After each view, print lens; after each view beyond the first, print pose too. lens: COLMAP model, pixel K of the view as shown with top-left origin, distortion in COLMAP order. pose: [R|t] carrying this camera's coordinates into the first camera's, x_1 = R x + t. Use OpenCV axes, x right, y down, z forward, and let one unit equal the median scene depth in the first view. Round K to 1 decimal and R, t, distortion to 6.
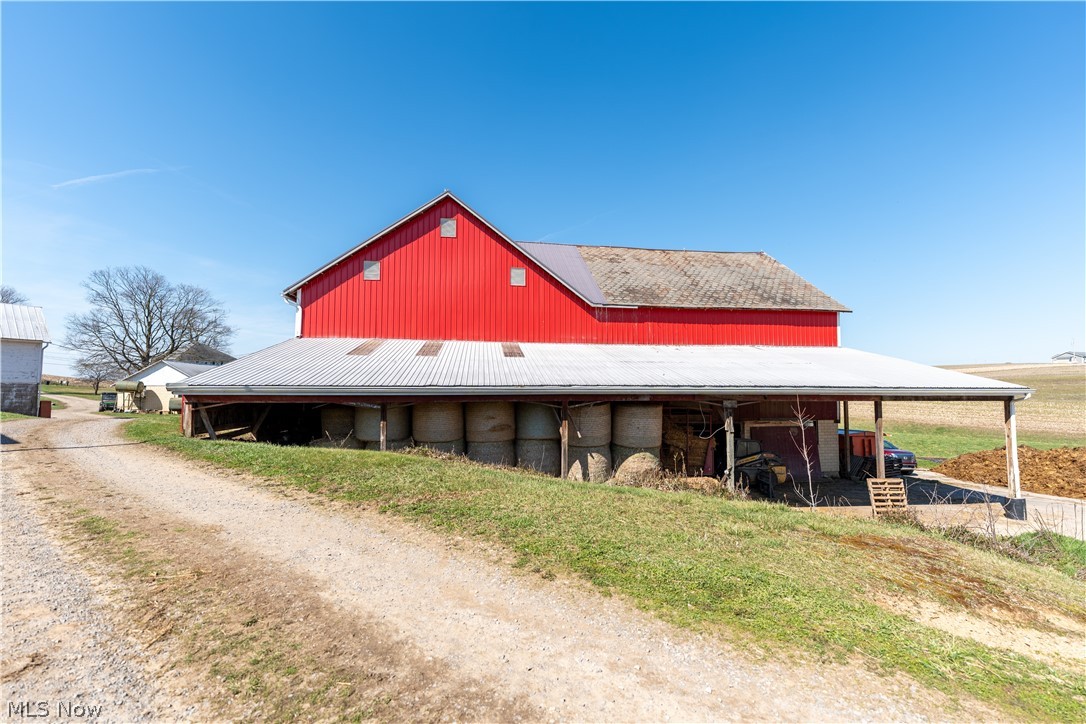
lens RADIAL K [[474.1, 0, 546.2], [0, 474.1, 358.3], [0, 0, 1]] dist [-0.001542, 0.000083]
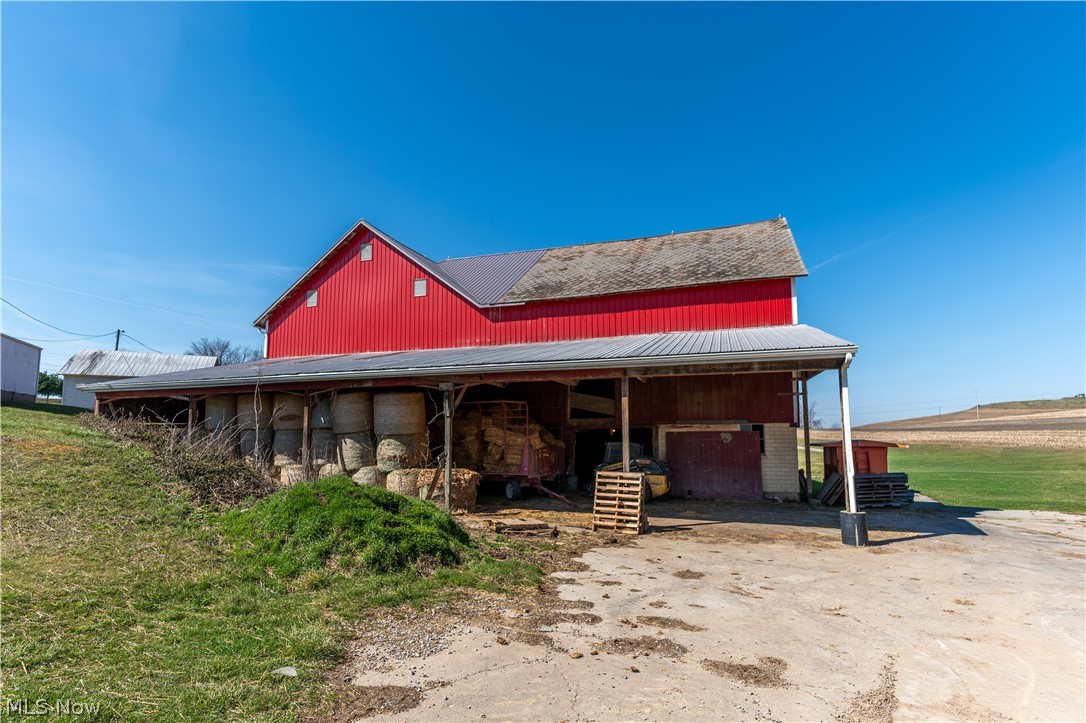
lens RADIAL K [[522.3, 0, 546.5], [0, 522.3, 367.3], [0, 0, 1]] dist [0.001564, -0.000042]
pose [[0.892474, -0.063832, -0.446559, 0.710525], [0.038236, 0.997080, -0.066108, 0.092459], [0.449475, 0.041926, 0.892309, 0.106661]]
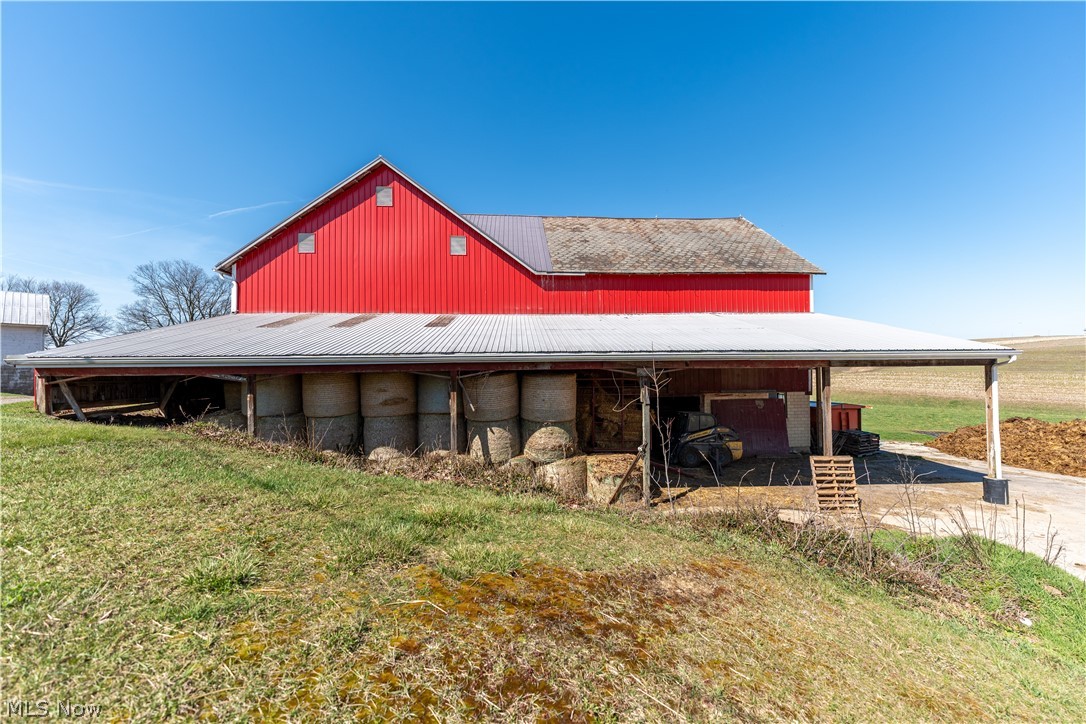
lens RADIAL K [[440.4, 0, 544.1], [0, 440.4, 357.2], [0, 0, 1]] dist [0.000427, -0.000674]
pose [[0.997373, -0.015231, -0.070820, 0.177762], [0.017881, 0.999157, 0.036950, 0.024338], [0.070197, -0.038119, 0.996805, 0.119143]]
